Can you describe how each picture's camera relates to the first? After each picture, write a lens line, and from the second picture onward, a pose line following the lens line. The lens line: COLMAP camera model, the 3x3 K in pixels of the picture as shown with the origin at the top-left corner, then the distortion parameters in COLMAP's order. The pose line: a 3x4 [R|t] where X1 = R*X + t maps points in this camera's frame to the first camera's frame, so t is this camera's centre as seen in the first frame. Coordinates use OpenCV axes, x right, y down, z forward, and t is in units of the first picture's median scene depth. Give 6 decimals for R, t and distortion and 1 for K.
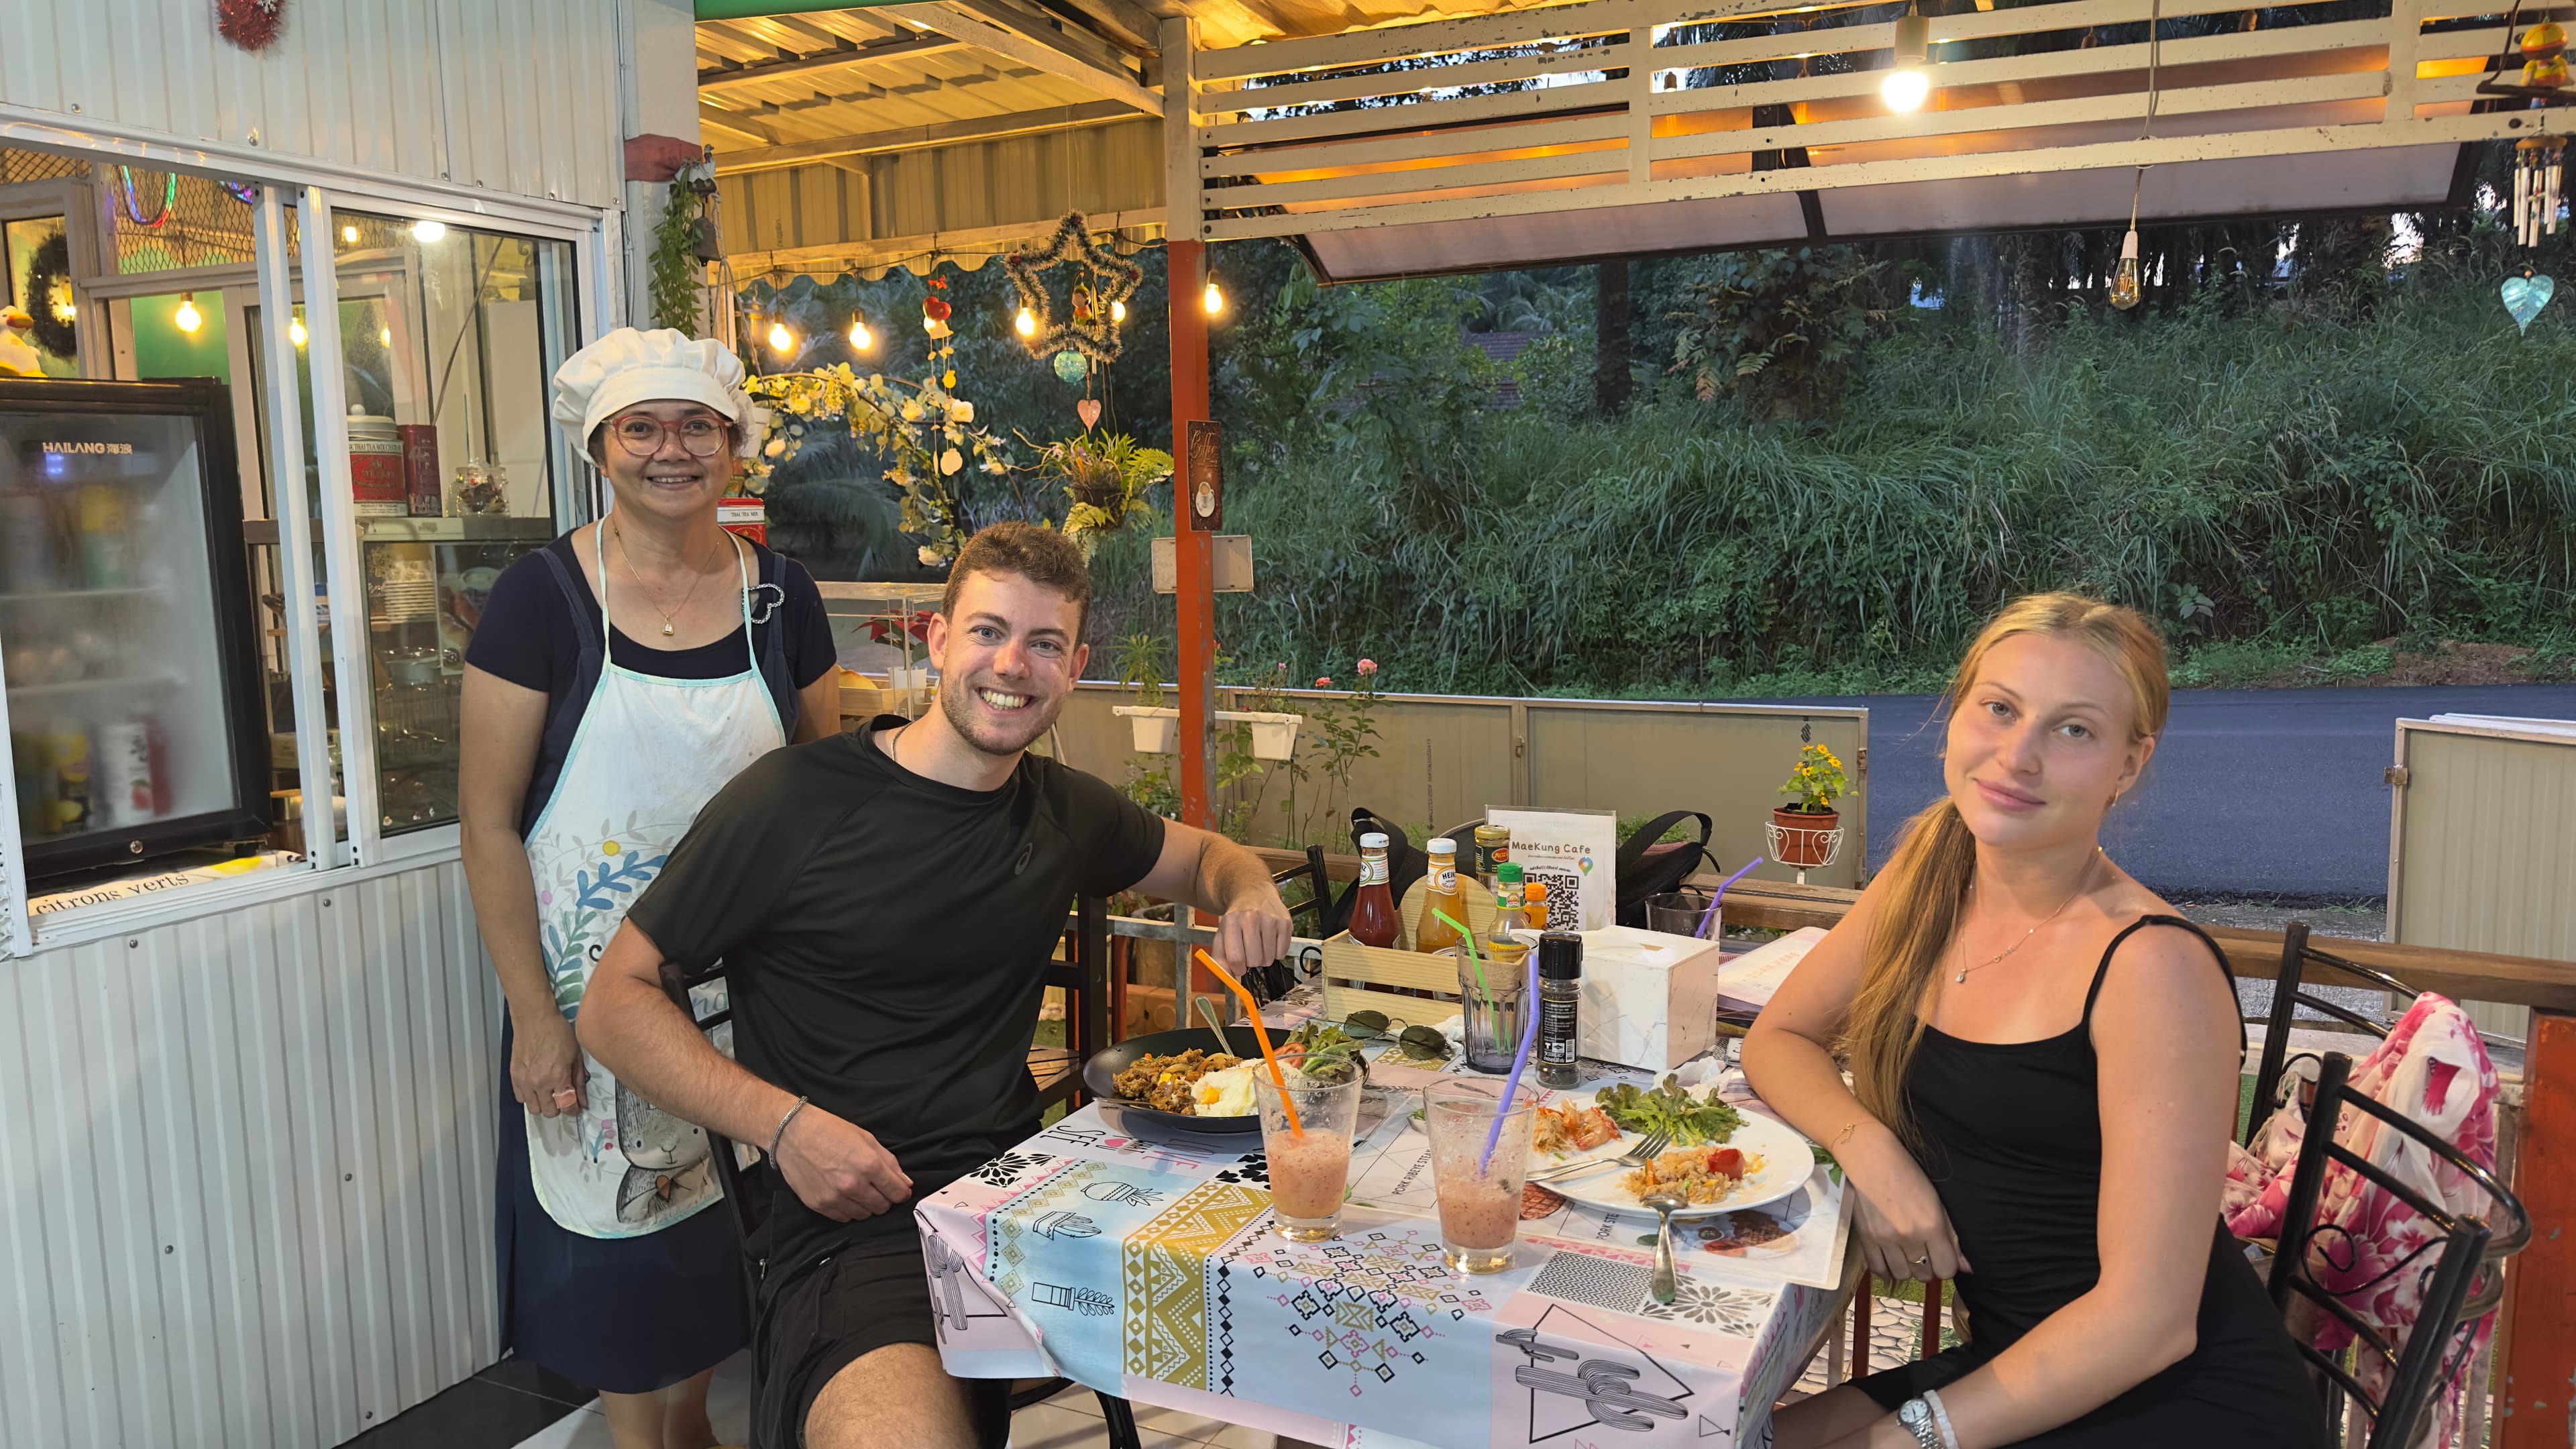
lens RADIAL K [[1740.5, 0, 1288.0], [0, 1740.5, 724.5], [0, 0, 1]] dist [0.104311, 0.000052]
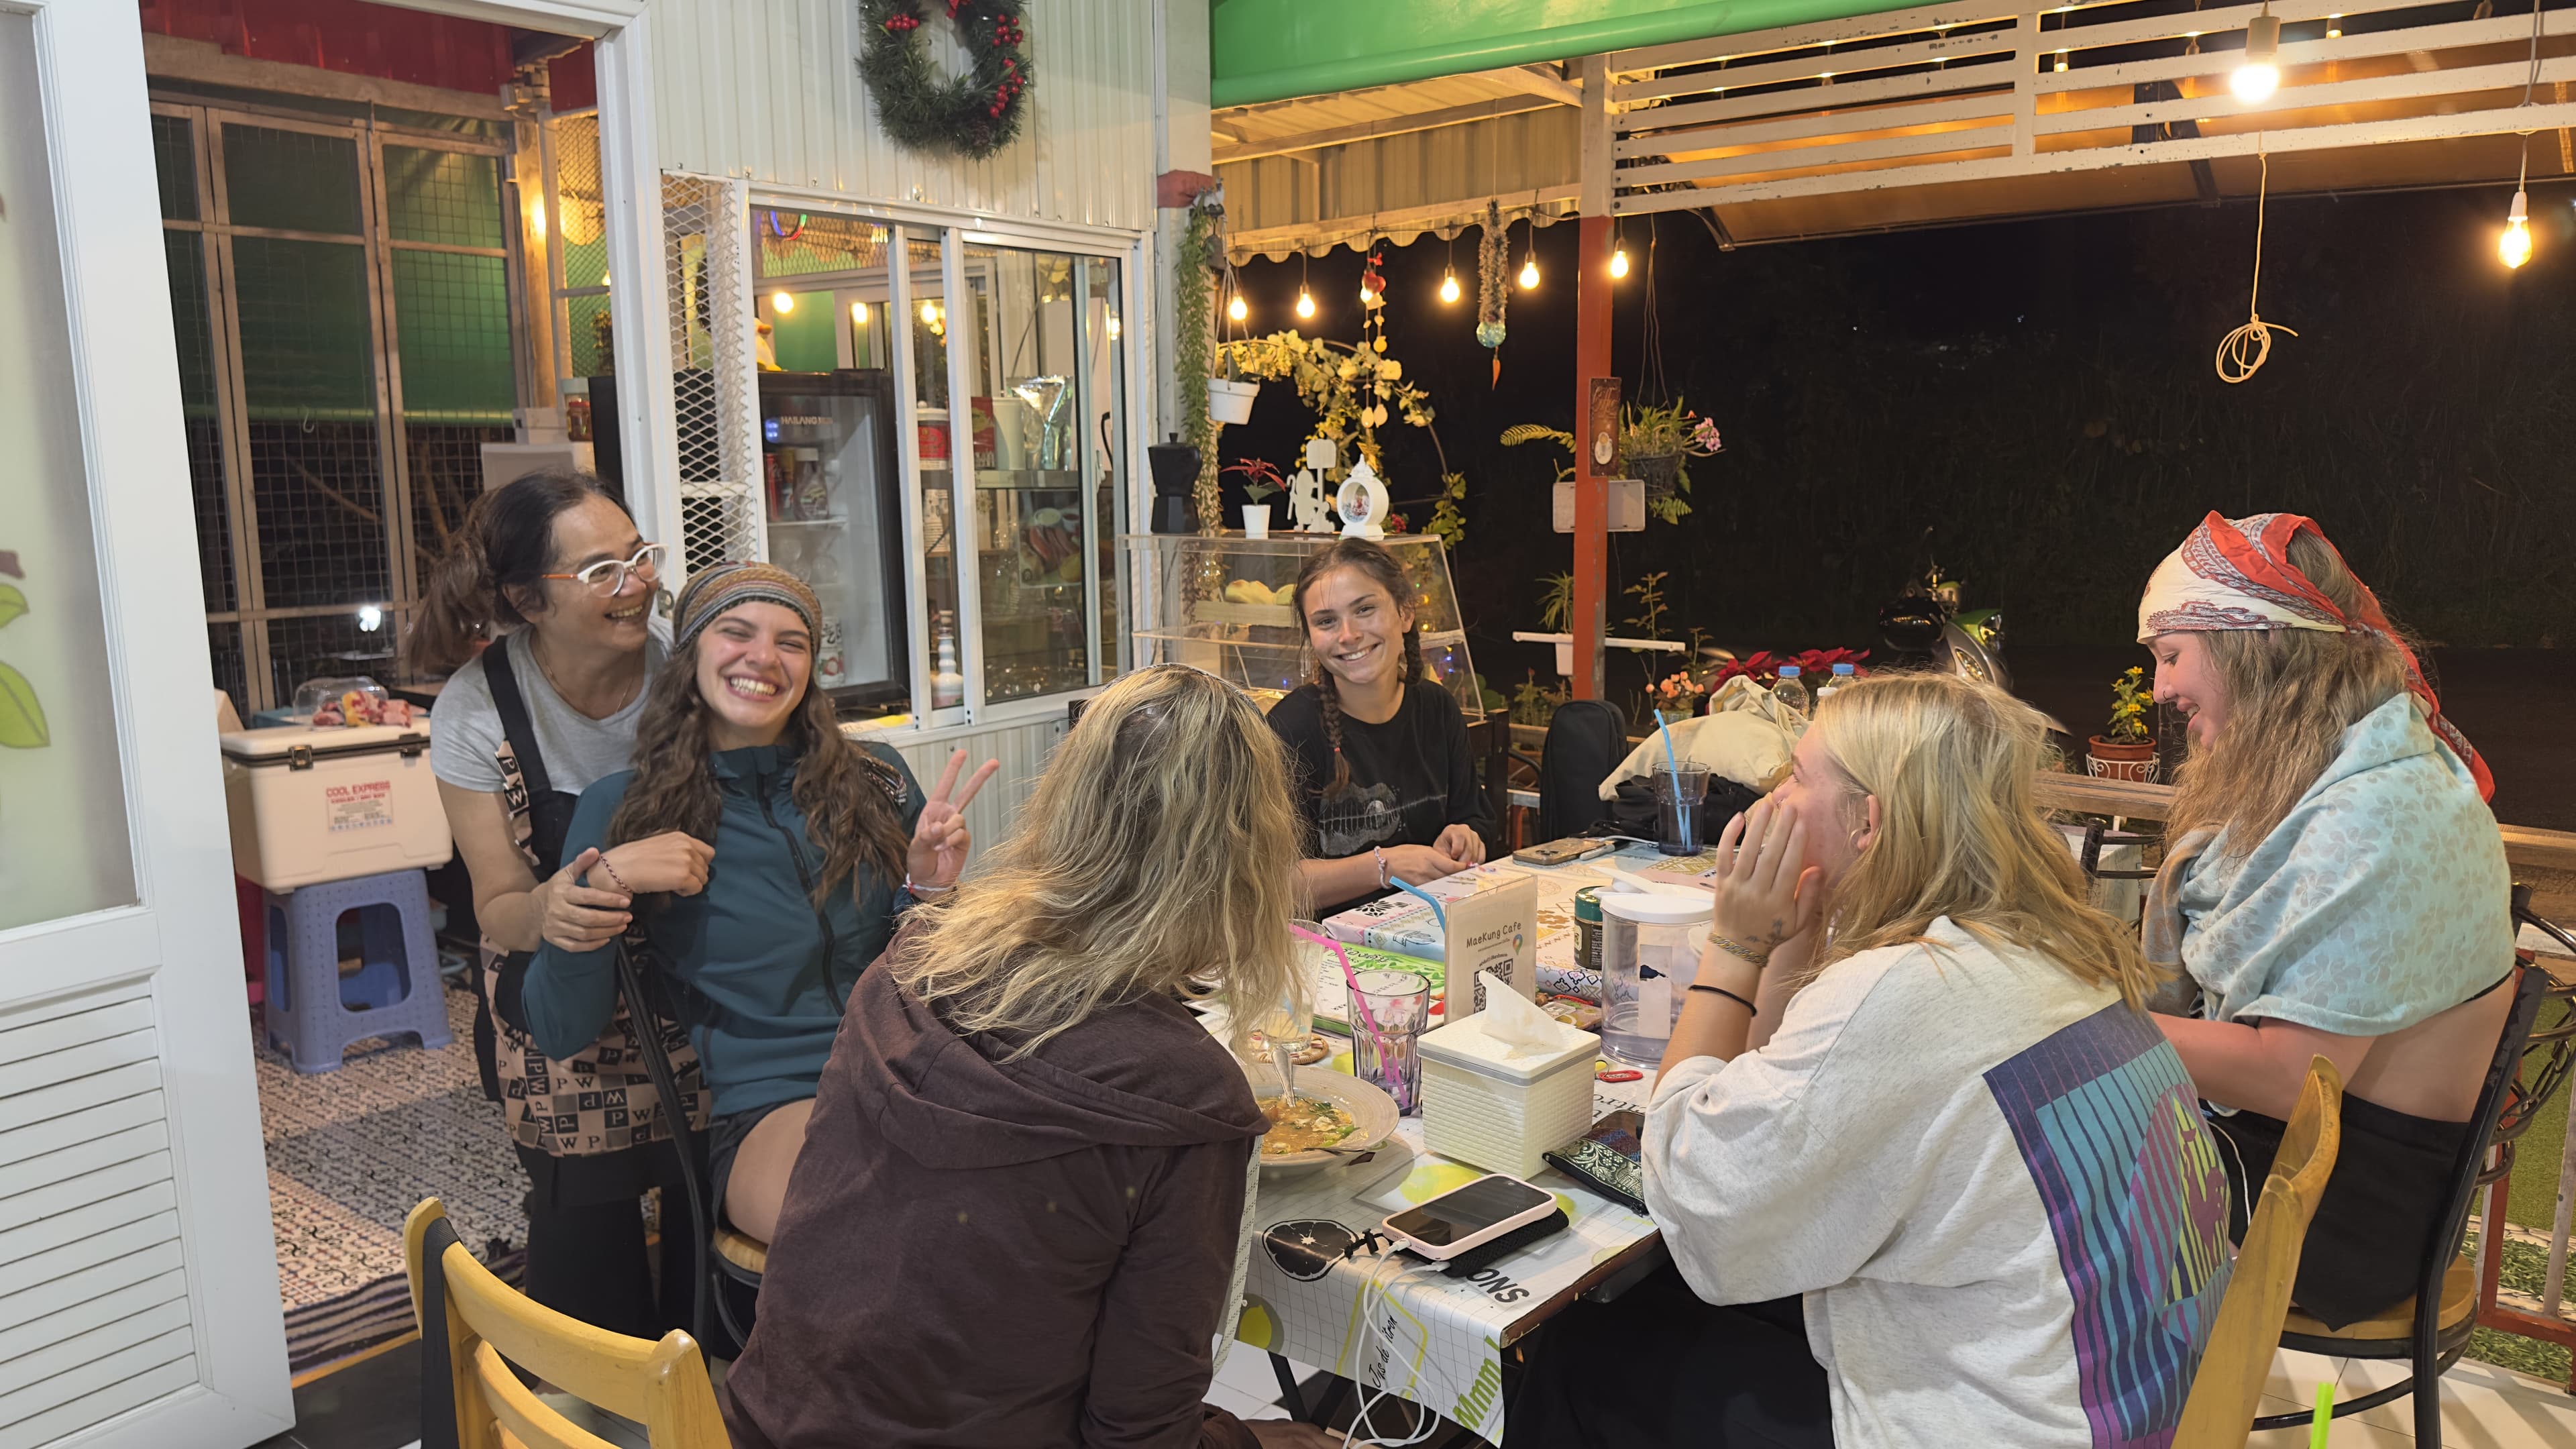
lens RADIAL K [[1740.5, 0, 1288.0], [0, 1740.5, 724.5], [0, 0, 1]] dist [0.104311, 0.000052]
pose [[0.974276, 0.034670, -0.222676, 0.010491], [-0.027160, 0.998957, 0.036702, 0.011950], [0.223716, -0.029710, 0.974201, -0.137192]]
